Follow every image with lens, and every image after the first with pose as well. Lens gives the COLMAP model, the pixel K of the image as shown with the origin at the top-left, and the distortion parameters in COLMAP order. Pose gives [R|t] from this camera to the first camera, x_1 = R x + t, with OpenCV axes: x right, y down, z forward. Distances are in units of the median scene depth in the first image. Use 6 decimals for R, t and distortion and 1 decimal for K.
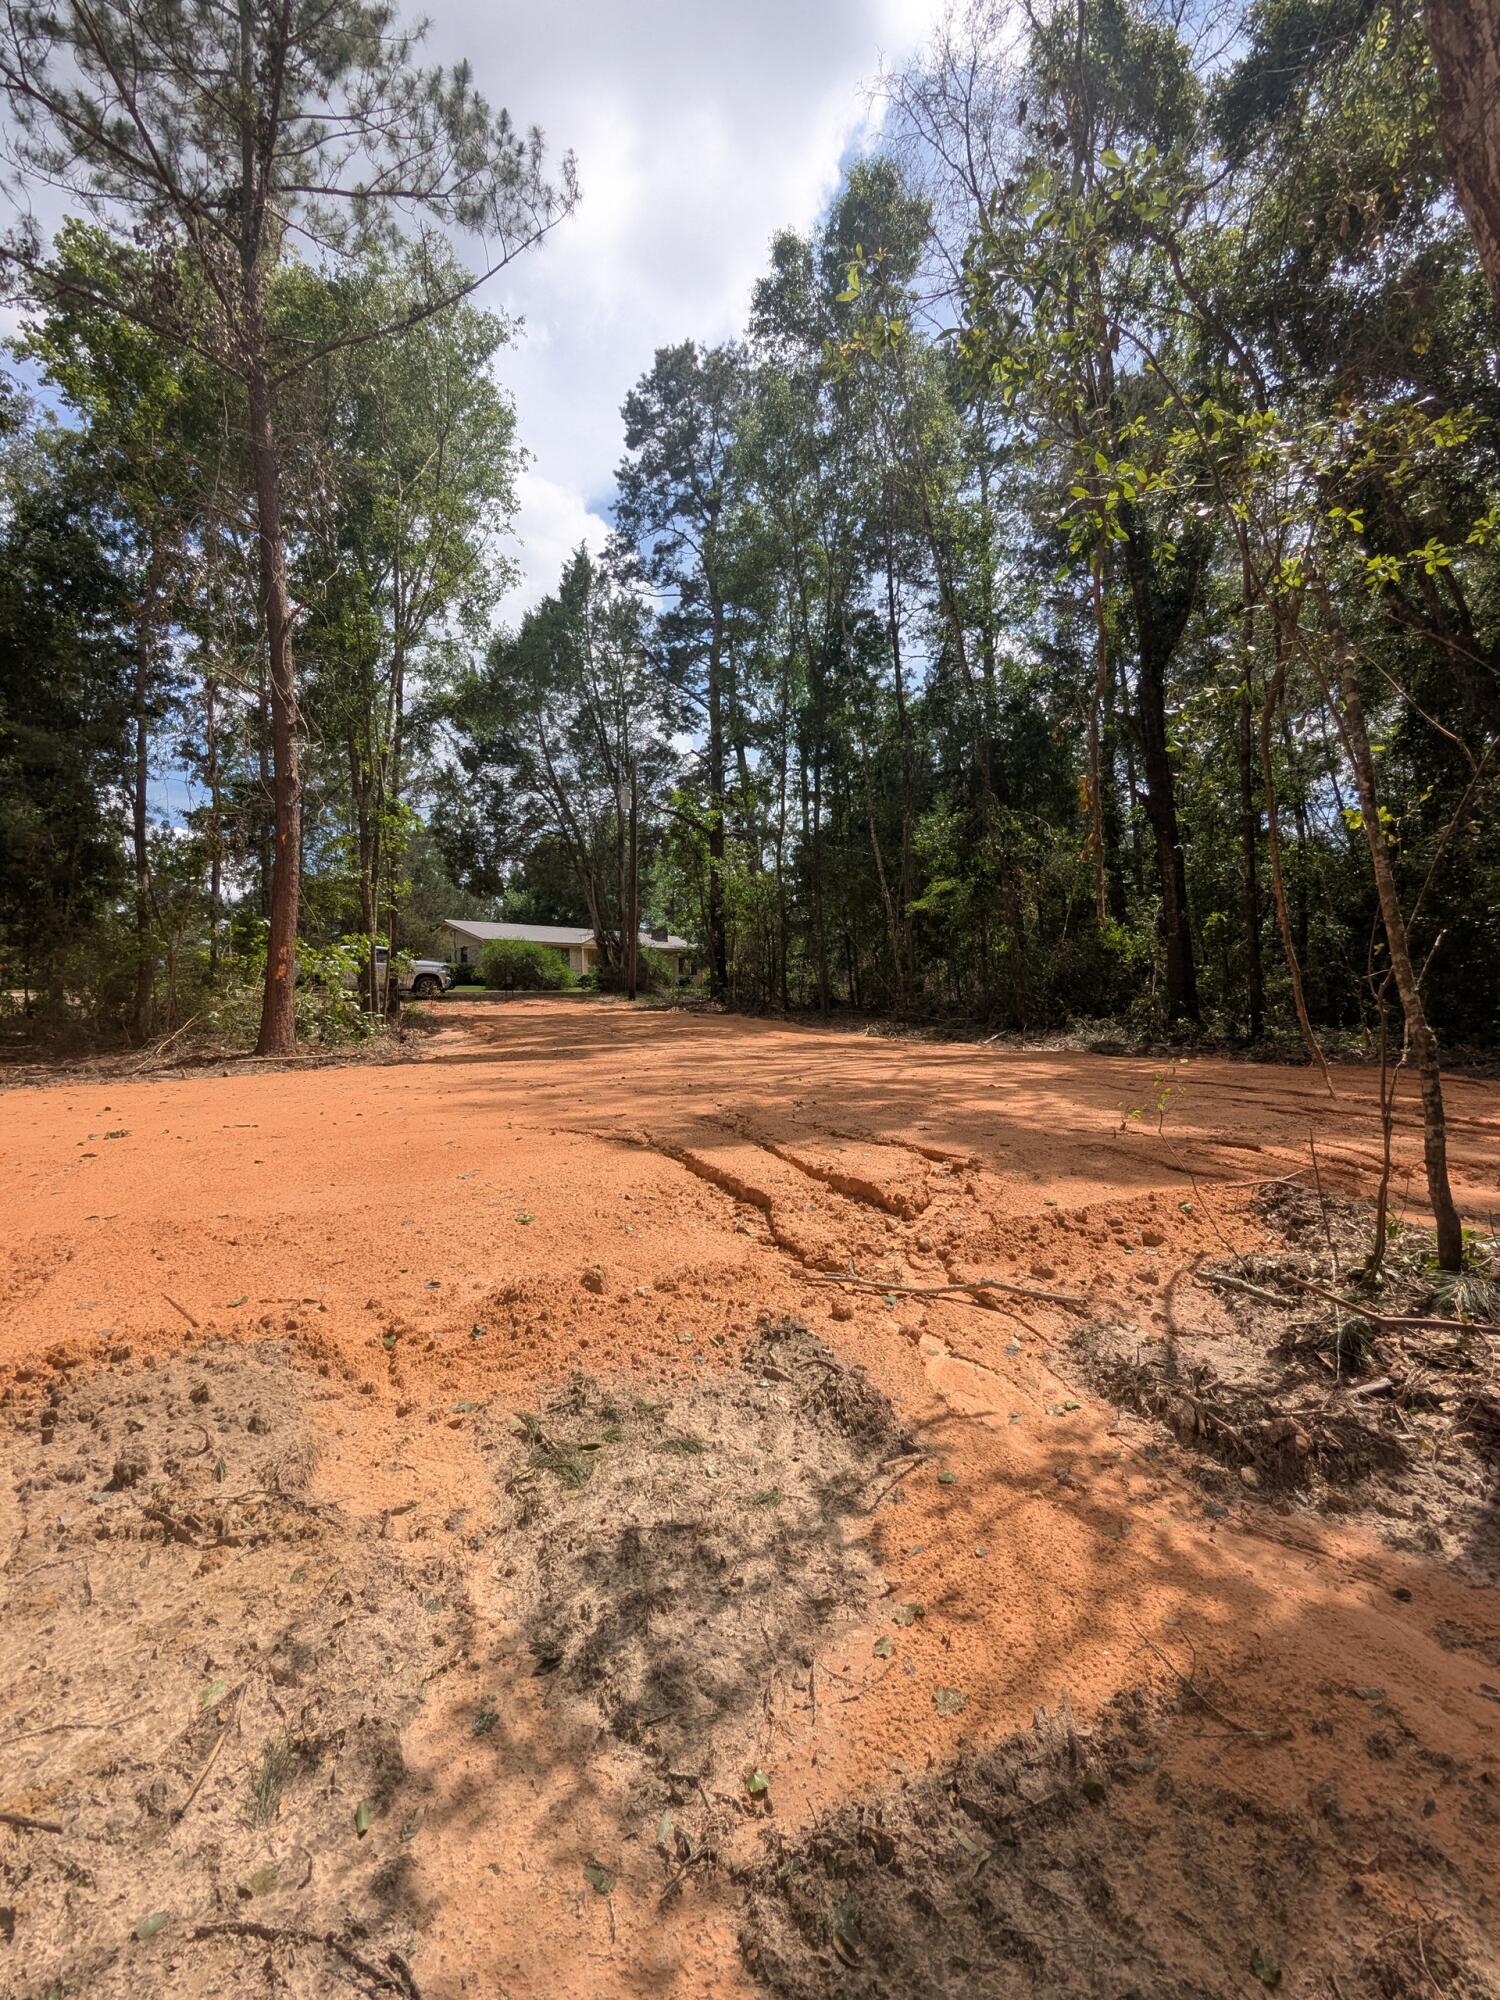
lens RADIAL K [[967.6, 0, 750.0], [0, 967.6, 1000.0], [0, 0, 1]] dist [0.001094, -0.000358]
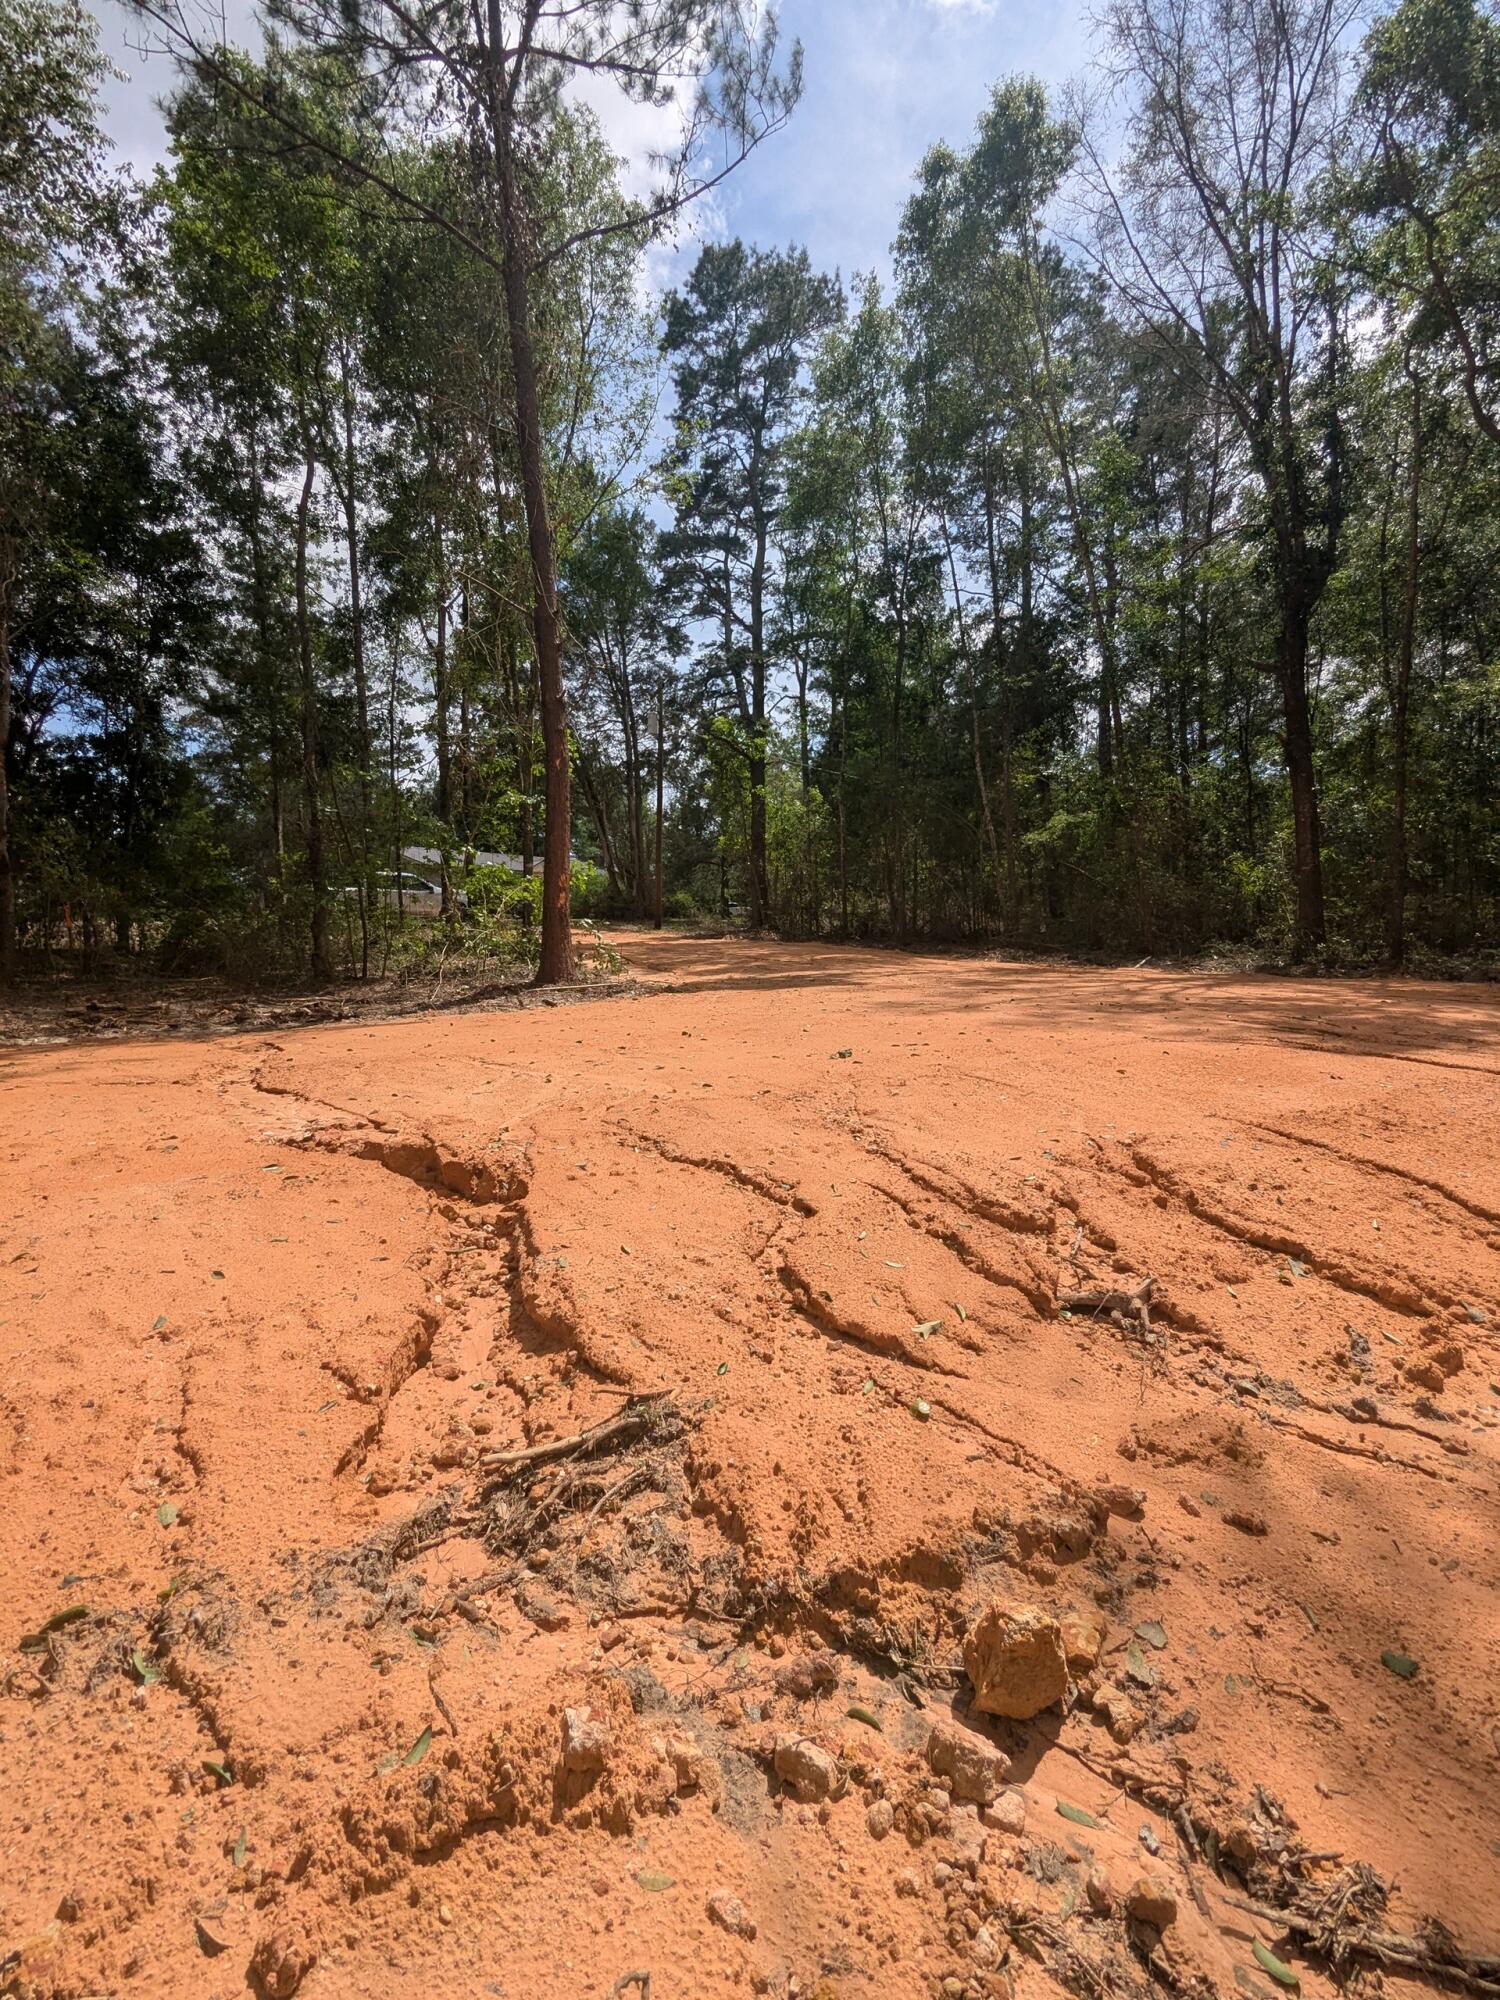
lens RADIAL K [[967.6, 0, 750.0], [0, 967.6, 1000.0], [0, 0, 1]] dist [0.001094, -0.000358]
pose [[0.988117, -0.015122, 0.152960, -0.305776], [0.003558, 0.997132, 0.075595, -0.002269], [-0.153665, -0.074152, 0.985337, -0.006462]]
